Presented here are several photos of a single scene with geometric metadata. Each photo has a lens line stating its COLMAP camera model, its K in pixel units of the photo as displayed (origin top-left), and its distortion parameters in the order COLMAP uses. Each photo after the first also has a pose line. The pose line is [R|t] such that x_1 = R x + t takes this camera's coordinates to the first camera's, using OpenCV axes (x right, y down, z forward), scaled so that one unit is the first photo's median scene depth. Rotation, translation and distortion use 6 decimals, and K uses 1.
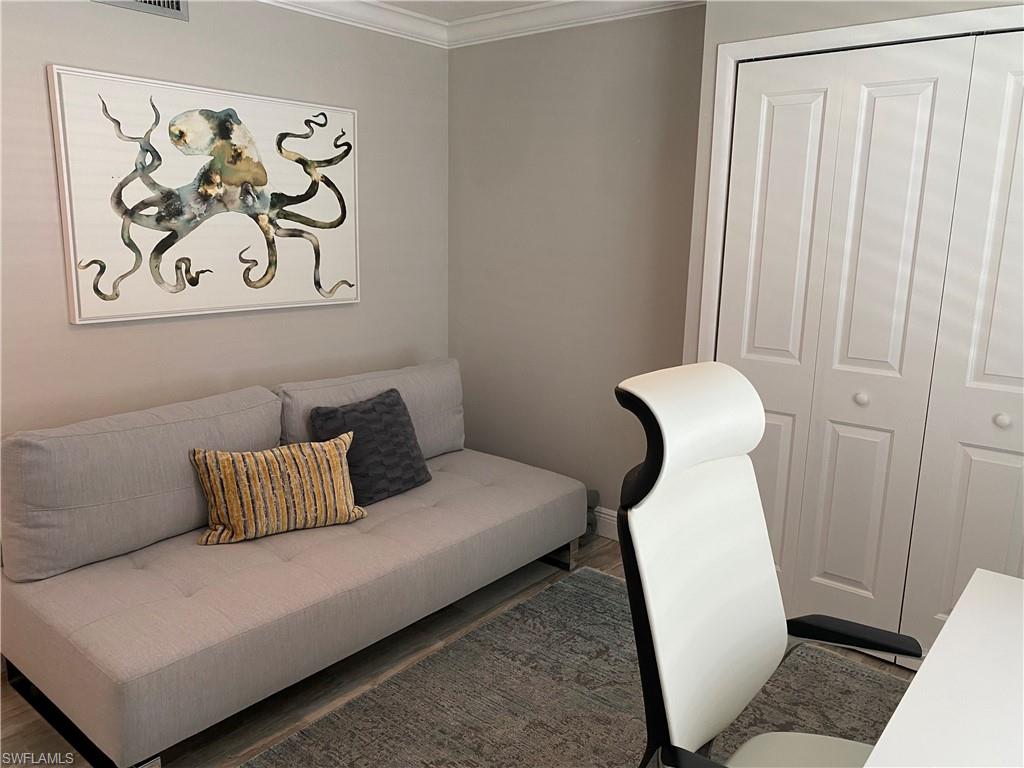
lens RADIAL K [[783.4, 0, 501.8], [0, 783.4, 384.7], [0, 0, 1]] dist [0.039776, -0.057588]
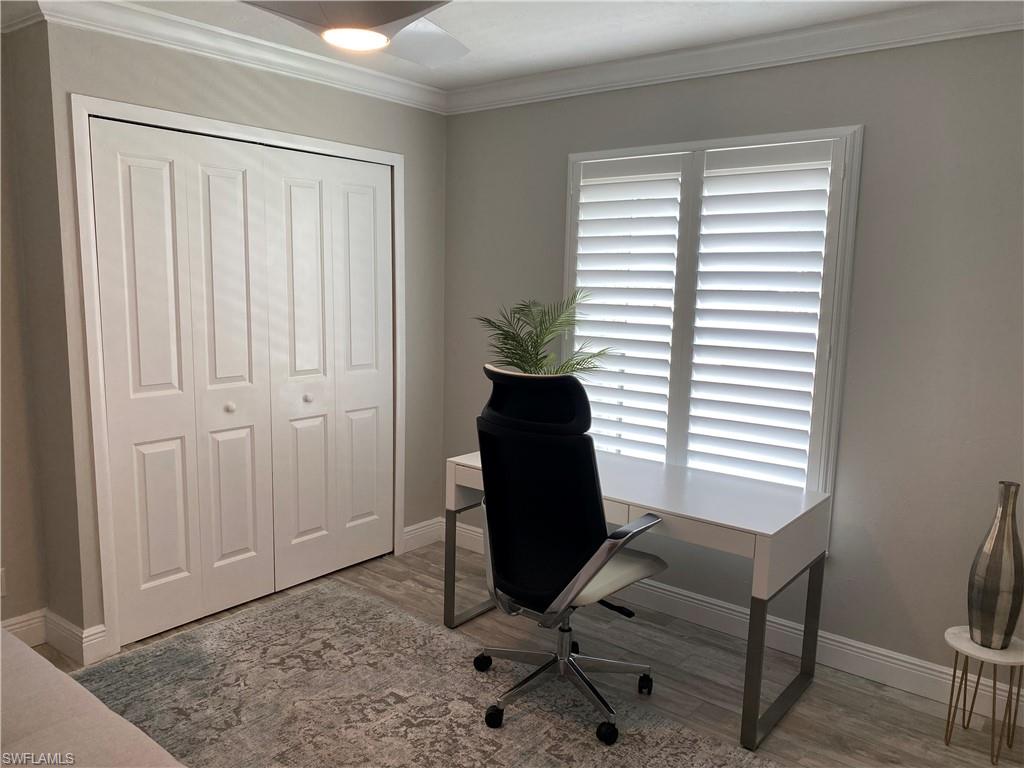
lens RADIAL K [[783.4, 0, 490.4], [0, 783.4, 387.9], [0, 0, 1]] dist [0.039776, -0.057588]
pose [[-0.028680, -0.162712, 0.986257, -0.793408], [0.178313, 0.970004, 0.165216, -0.146224], [-0.983556, 0.180601, 0.001194, 0.564195]]
